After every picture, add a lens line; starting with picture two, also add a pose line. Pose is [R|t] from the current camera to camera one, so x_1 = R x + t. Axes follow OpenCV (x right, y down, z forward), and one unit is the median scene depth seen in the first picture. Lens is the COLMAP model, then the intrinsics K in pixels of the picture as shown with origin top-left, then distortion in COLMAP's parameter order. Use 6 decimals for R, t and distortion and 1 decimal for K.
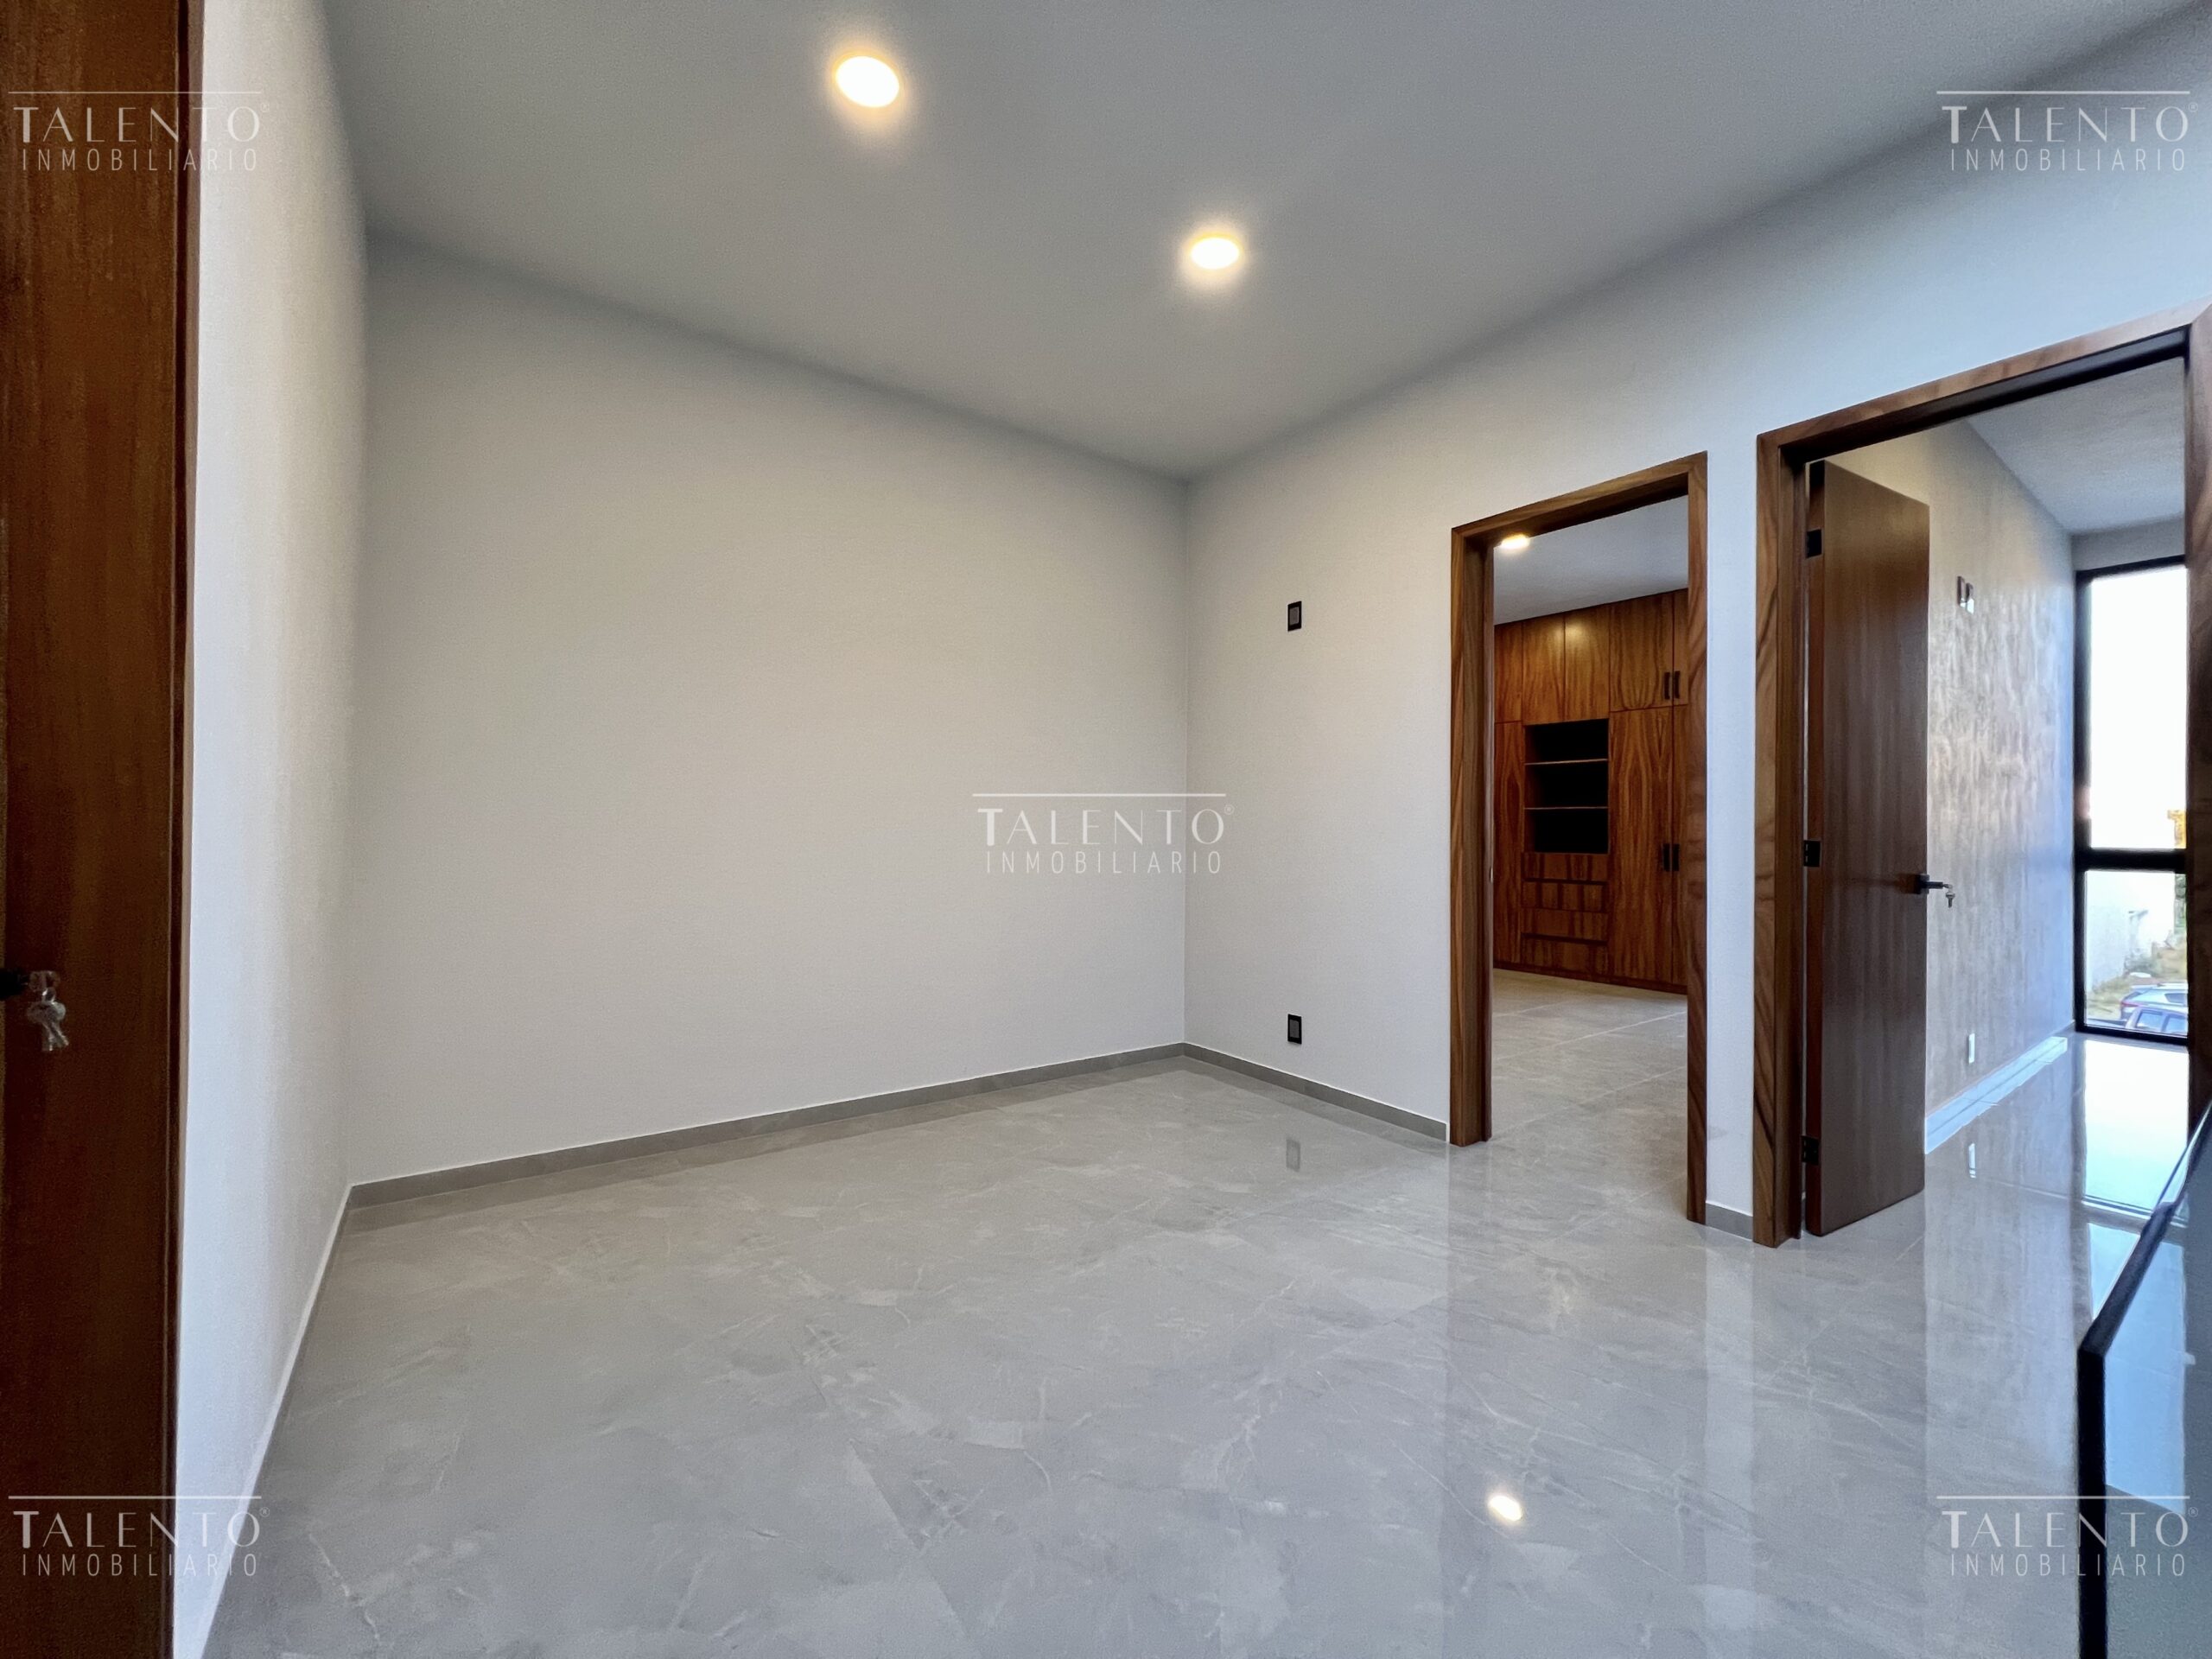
lens RADIAL K [[891.6, 0, 1104.3], [0, 891.6, 825.7], [0, 0, 1]] dist [-0.000628, 0.000386]
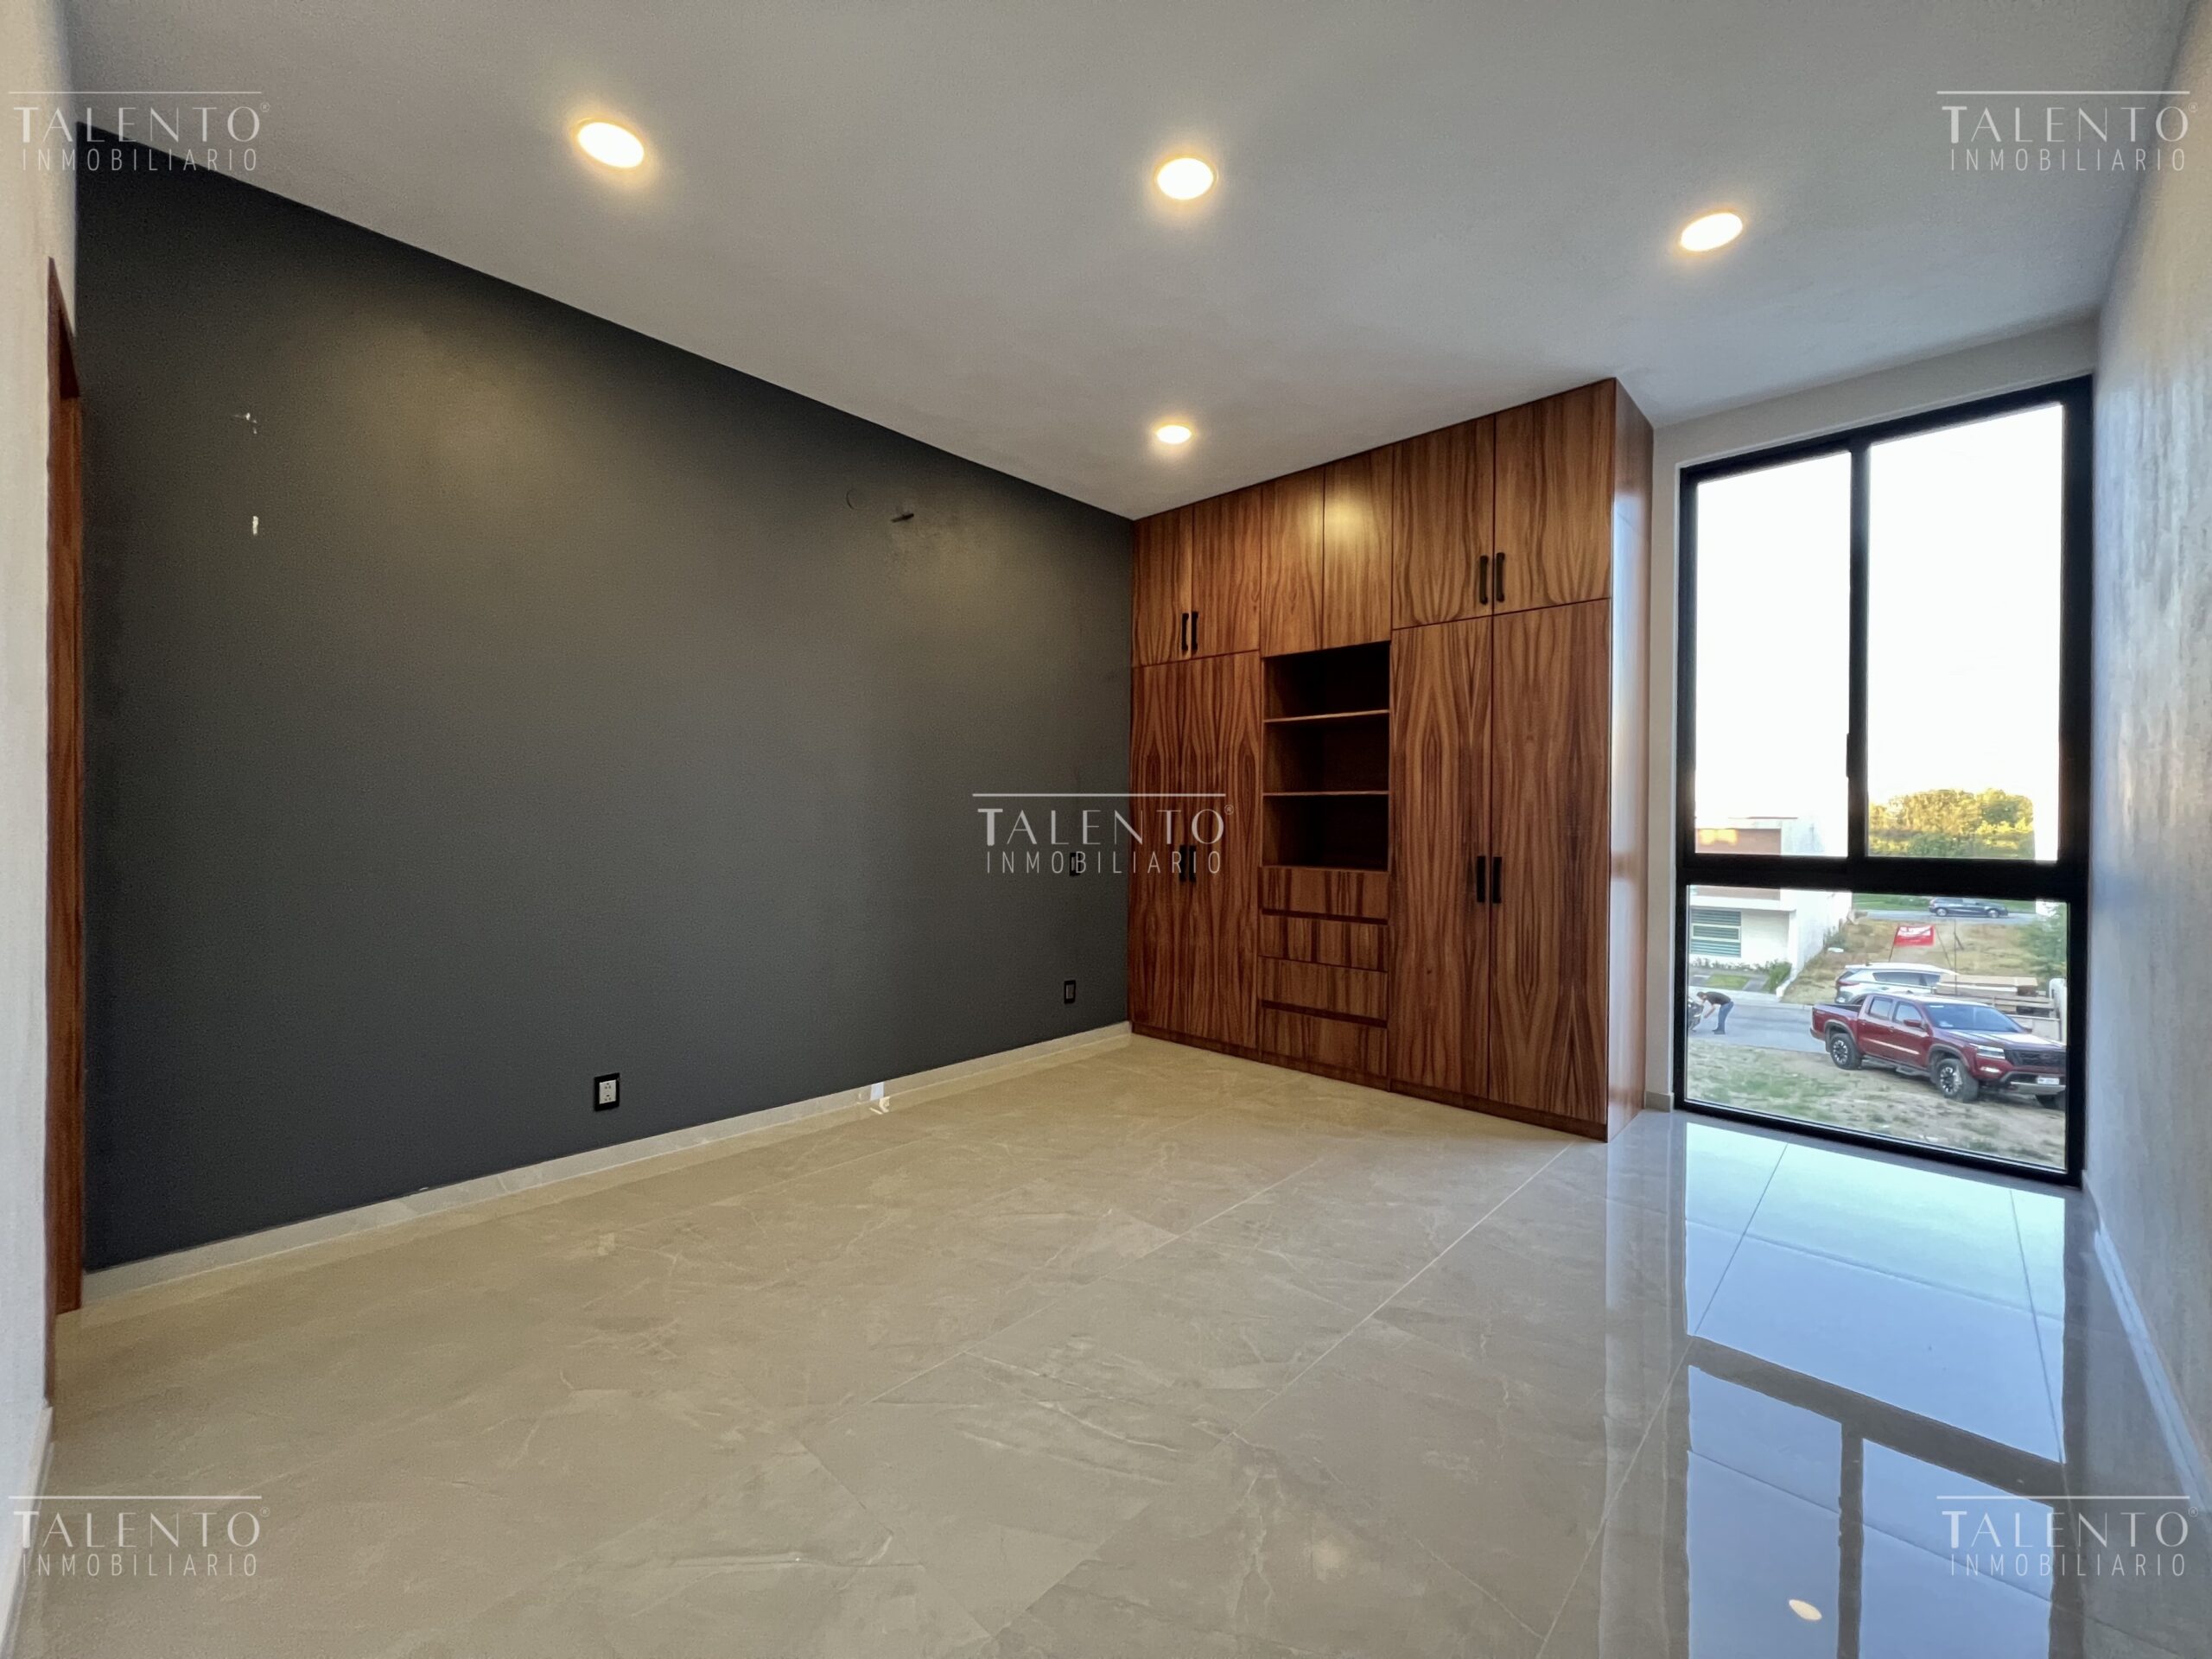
lens RADIAL K [[888.8, 0, 1100.6], [0, 888.8, 825.8], [0, 0, 1]] dist [0.003058, 0.000492]
pose [[0.981952, -0.001623, 0.189124, 0.267155], [-0.000830, 0.999917, 0.012892, -0.005813], [-0.189129, -0.012816, 0.981869, 0.459170]]
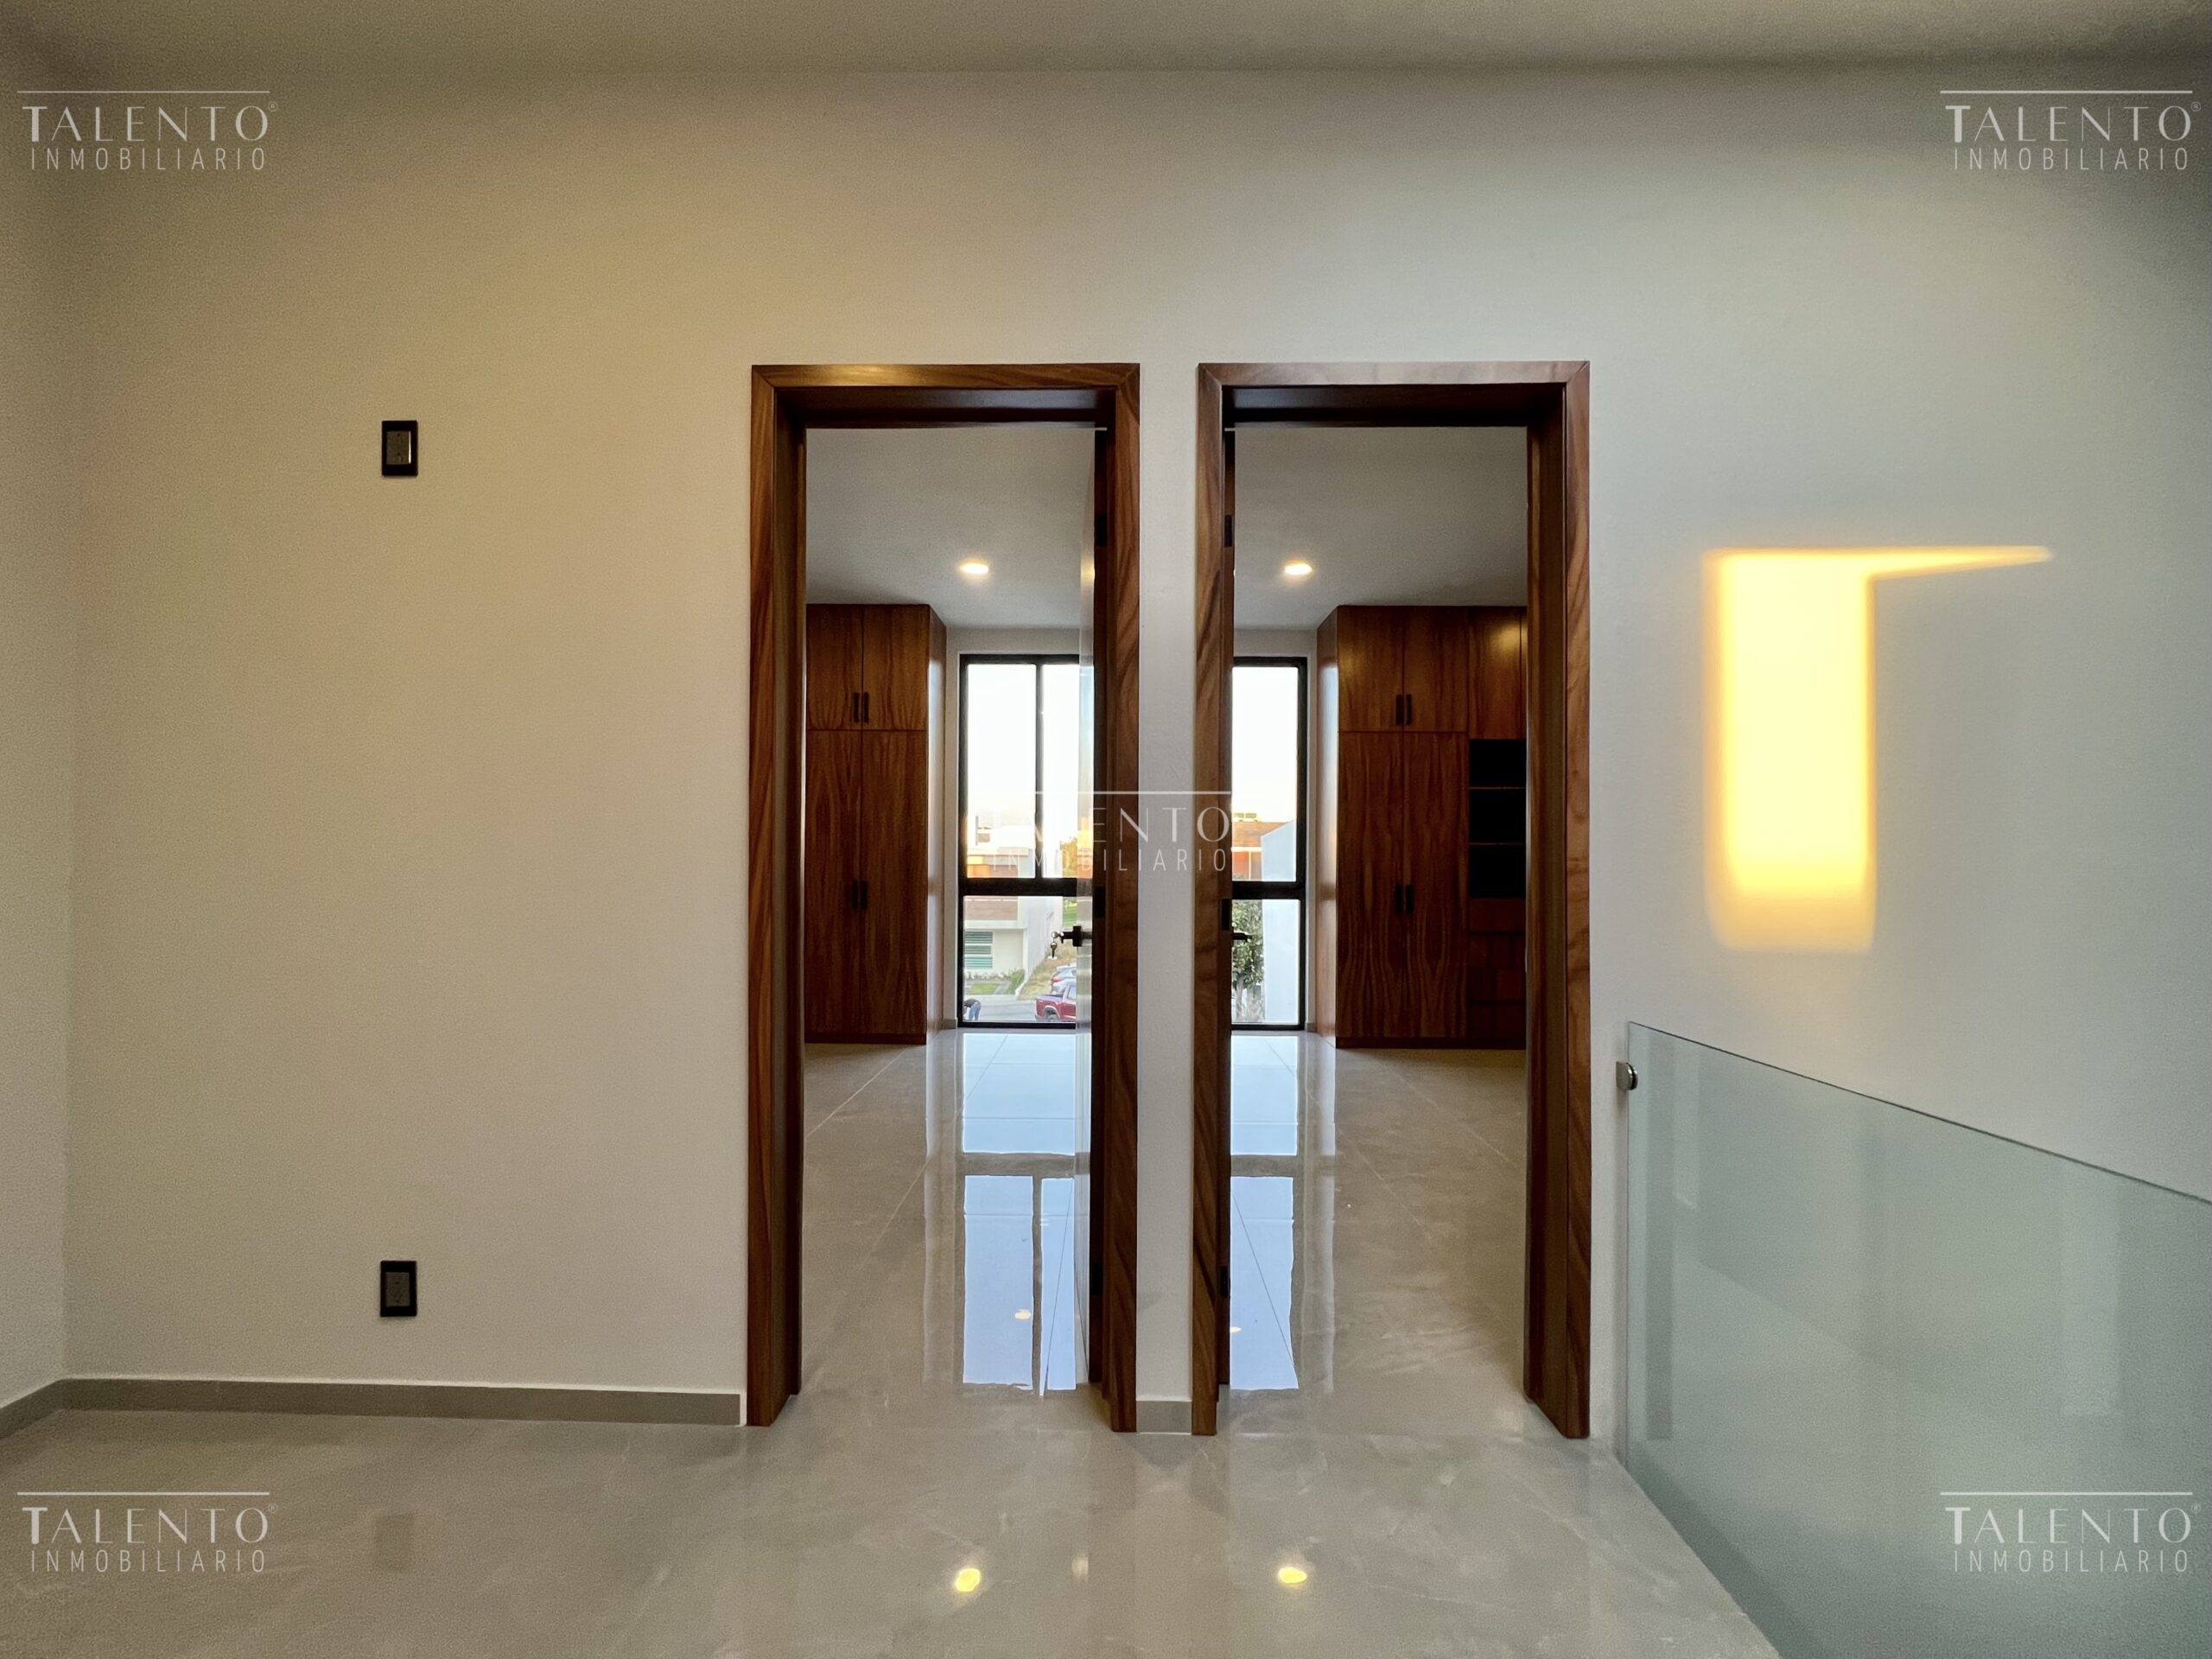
lens RADIAL K [[927.2, 0, 1101.3], [0, 927.2, 861.7], [0, 0, 1]] dist [-0.000660, 0.000113]
pose [[0.597792, -0.002595, 0.801647, 0.020480], [-0.006897, 0.999941, 0.008380, -0.008614], [-0.801621, -0.010538, 0.597739, 0.220385]]
